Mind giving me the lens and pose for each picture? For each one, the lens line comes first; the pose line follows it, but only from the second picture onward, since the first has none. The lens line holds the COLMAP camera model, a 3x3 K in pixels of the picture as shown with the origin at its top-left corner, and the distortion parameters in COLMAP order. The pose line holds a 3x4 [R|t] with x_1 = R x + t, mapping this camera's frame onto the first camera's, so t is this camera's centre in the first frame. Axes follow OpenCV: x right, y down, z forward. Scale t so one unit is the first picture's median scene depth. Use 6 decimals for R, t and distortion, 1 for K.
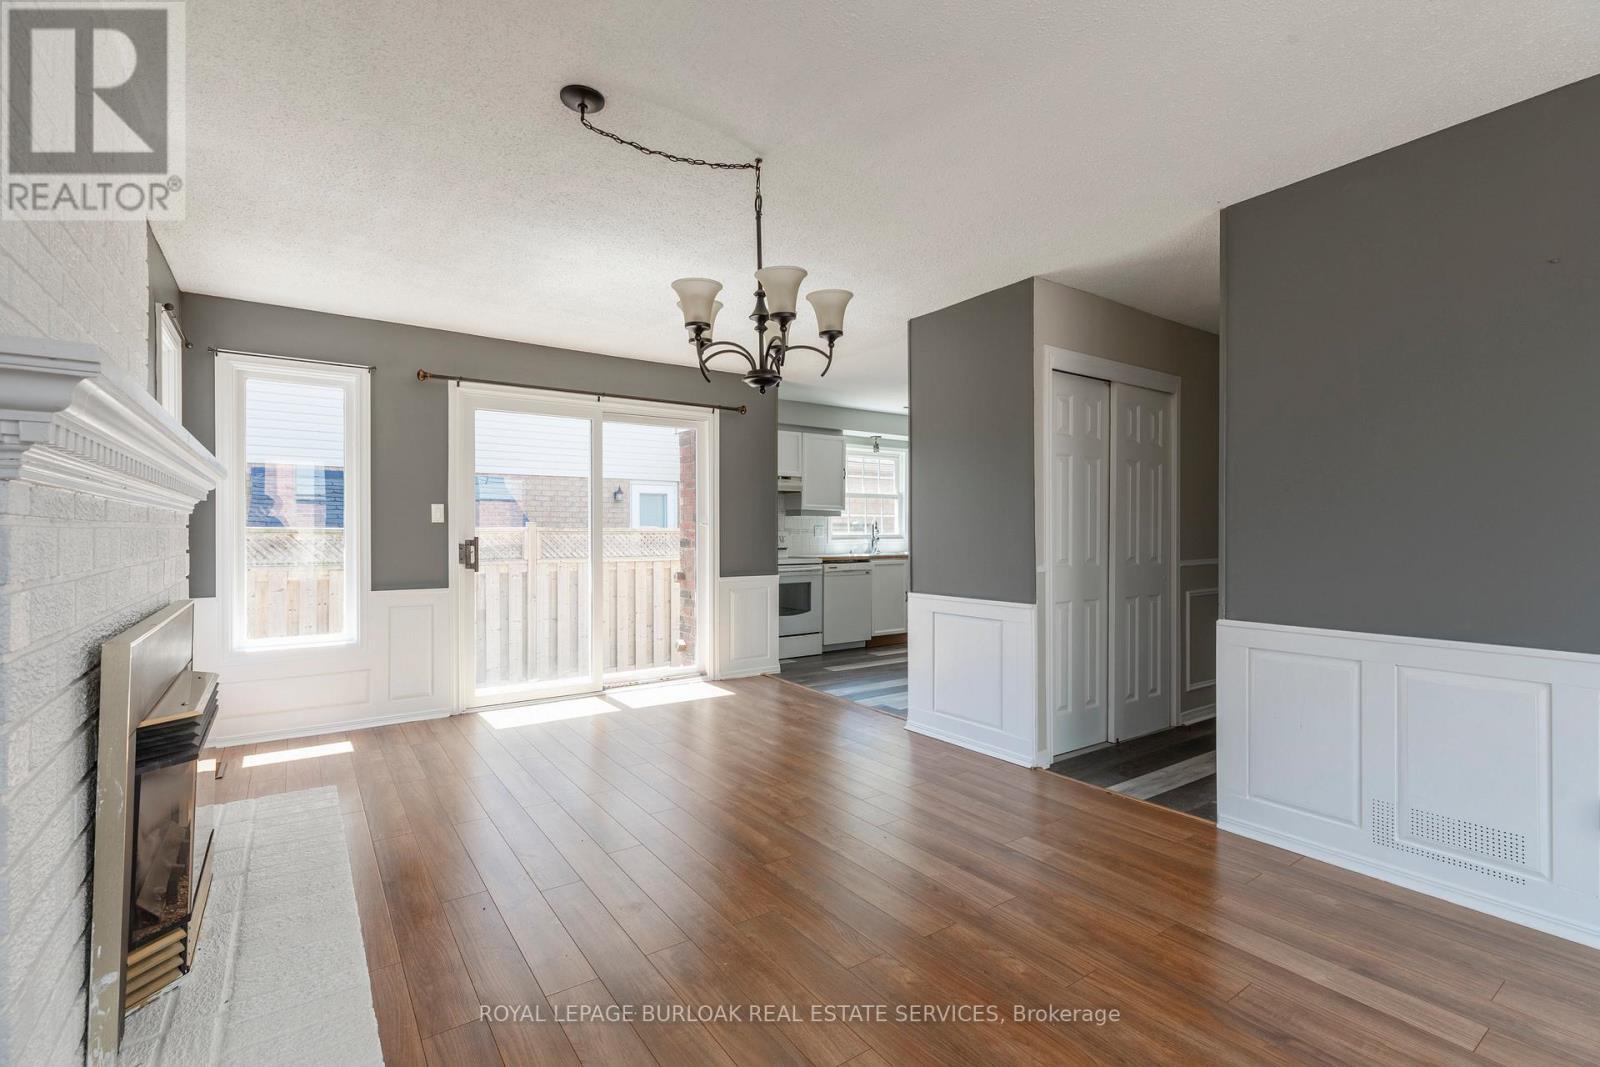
lens RADIAL K [[714.3, 0, 800.0], [0, 714.3, 533.5], [0, 0, 1]] dist [0.000437, 0.000016]
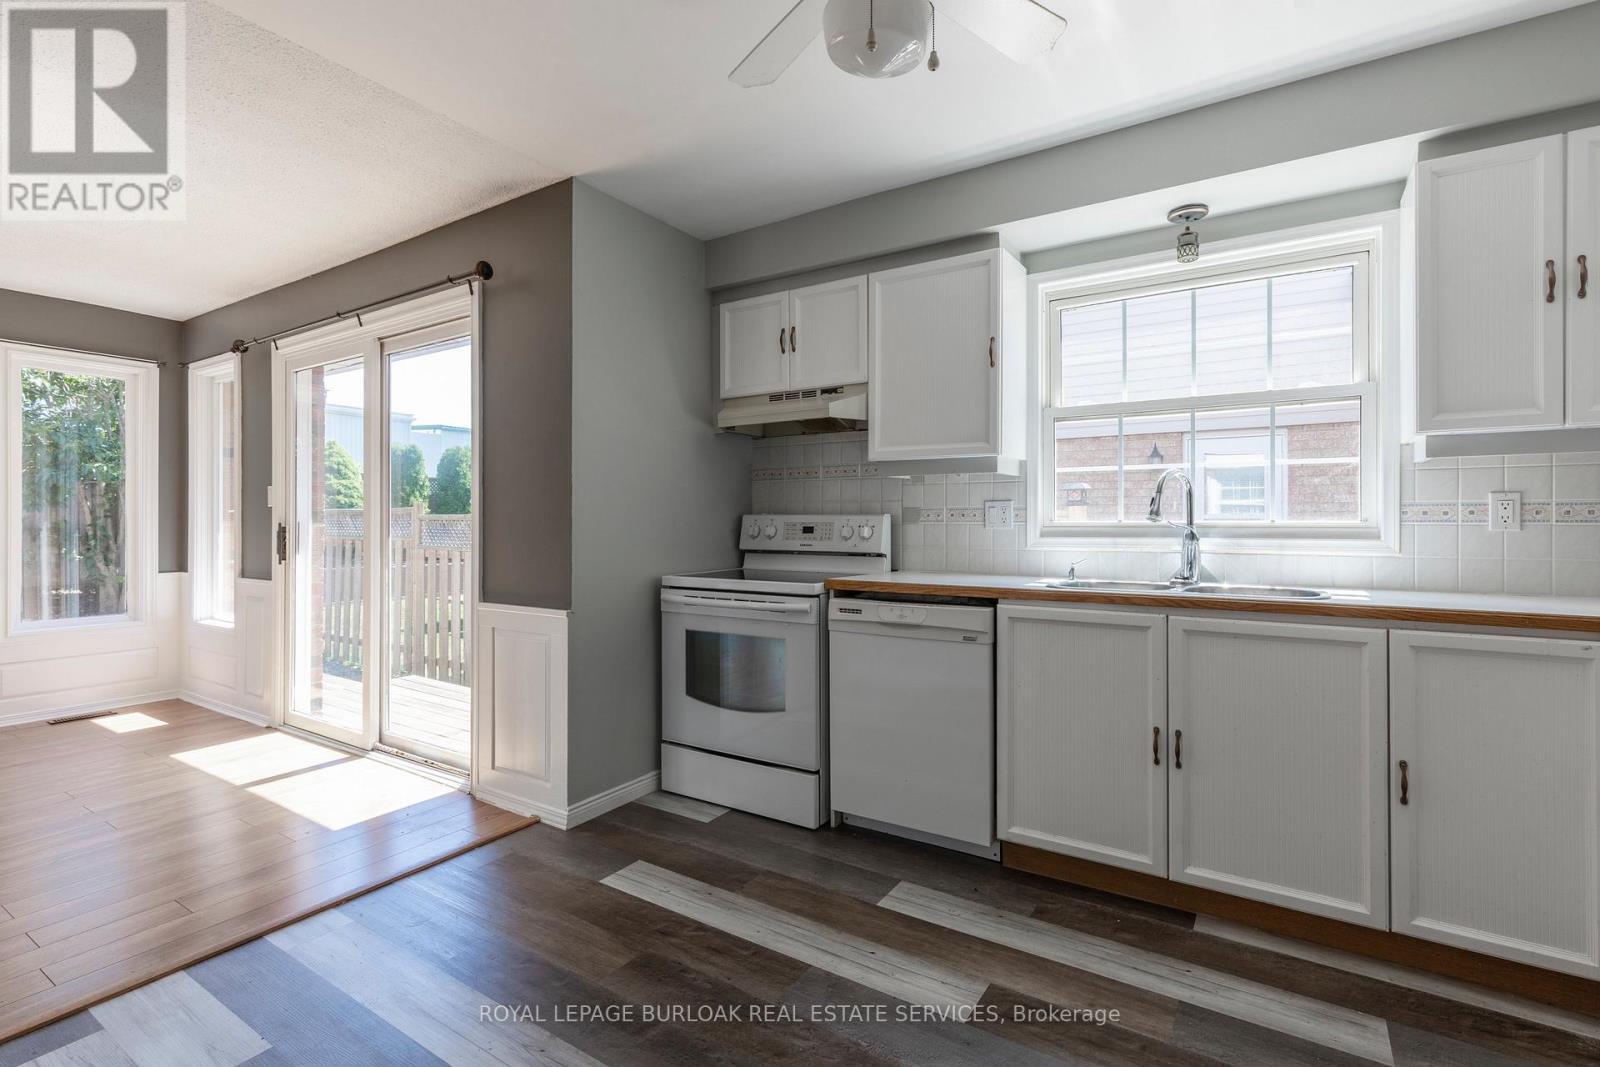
lens RADIAL K [[744.0, 0, 801.0], [0, 744.0, 517.7], [0, 0, 1]] dist [0.001451, -0.000372]
pose [[0.377361, -0.004429, -0.926056, 0.405110], [-0.003367, 0.999975, -0.006154, 0.001860], [0.926060, 0.005441, 0.377337, 0.844596]]
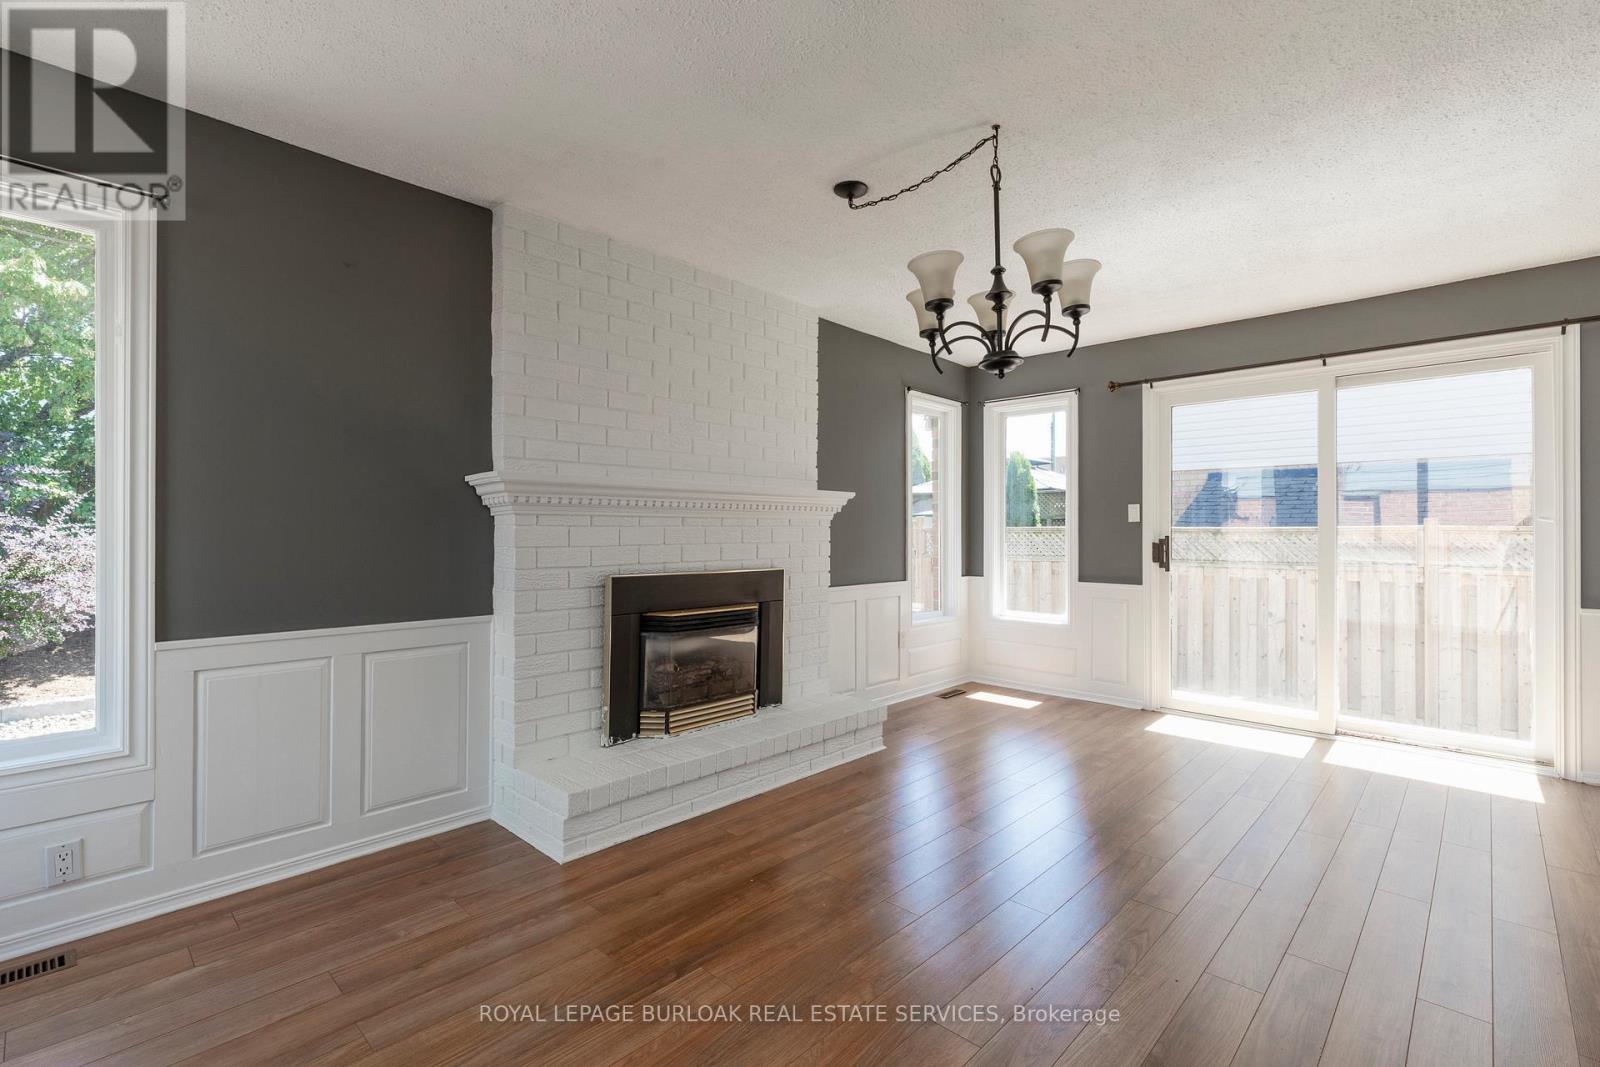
lens RADIAL K [[717.0, 0, 792.0], [0, 717.0, 523.6], [0, 0, 1]] dist [0.000285, 0.000333]
pose [[0.183784, -0.009438, -0.982921, 0.292094], [-0.004422, 0.999936, -0.010428, 0.000461], [0.982957, 0.006263, 0.183730, 0.208882]]
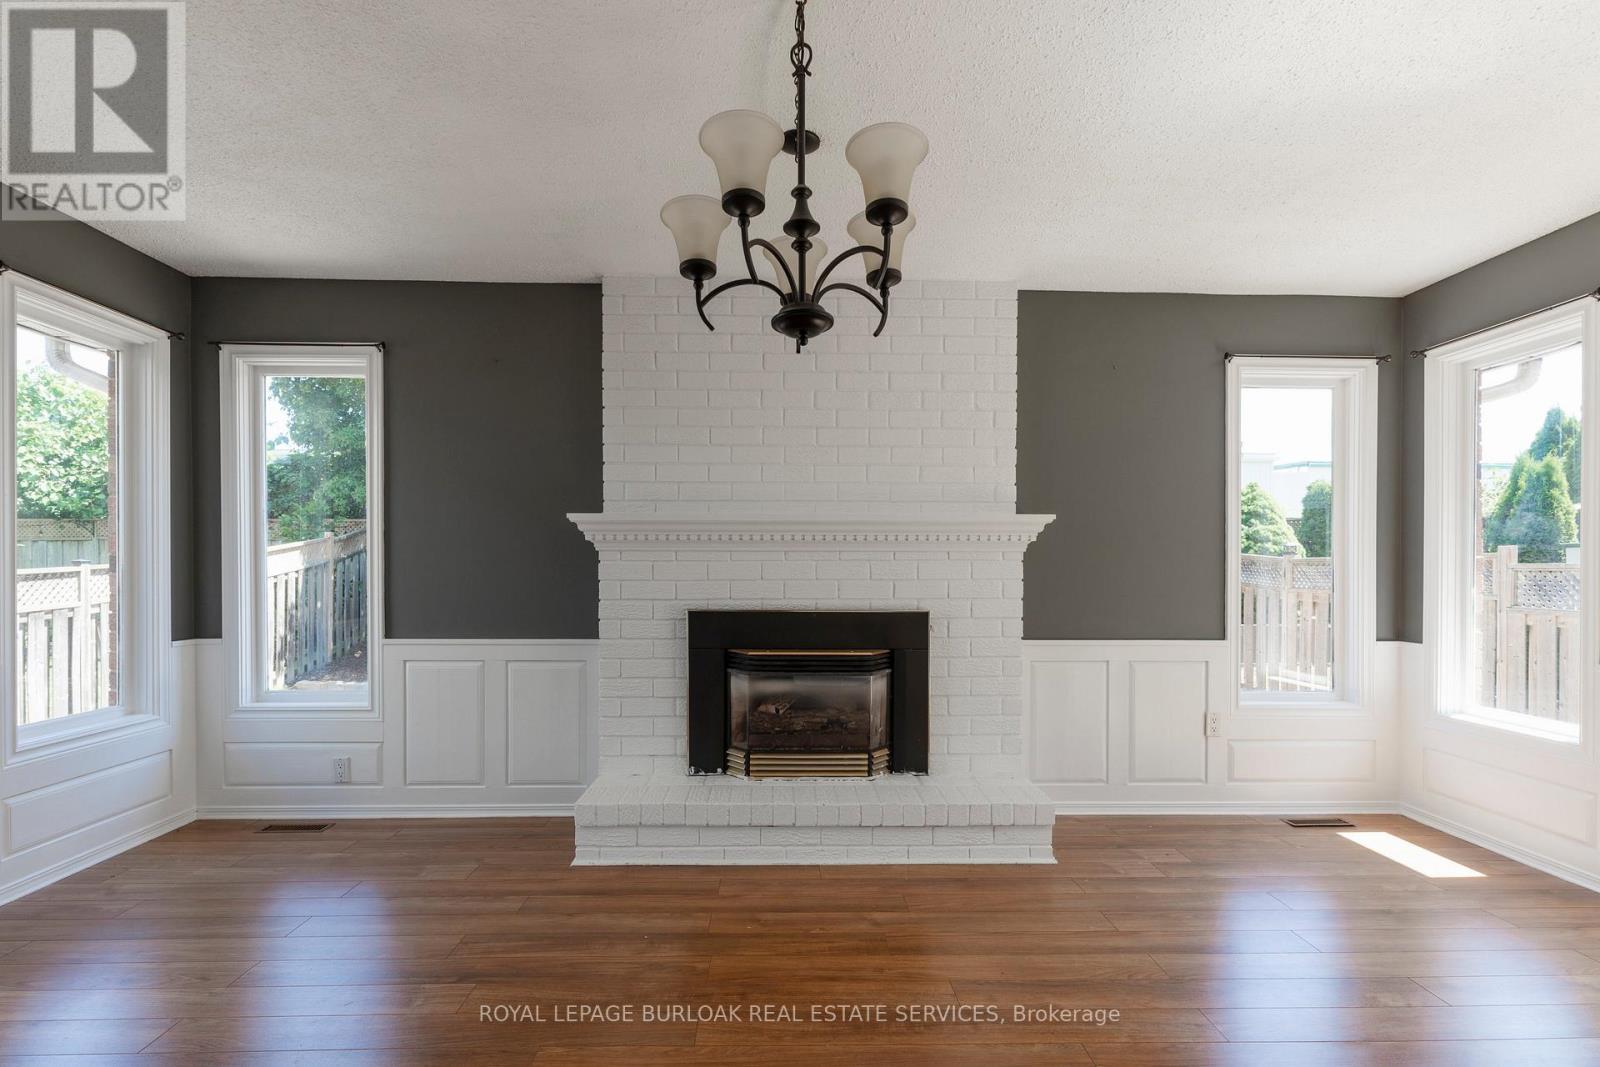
lens RADIAL K [[738.4, 0, 799.6], [0, 738.4, 575.6], [0, 0, 1]] dist [0.001139, -0.000059]
pose [[-0.555870, 0.004669, -0.831256, 0.183075], [-0.005037, 0.999947, 0.008985, 0.002810], [0.831254, 0.009182, -0.555817, 0.499963]]
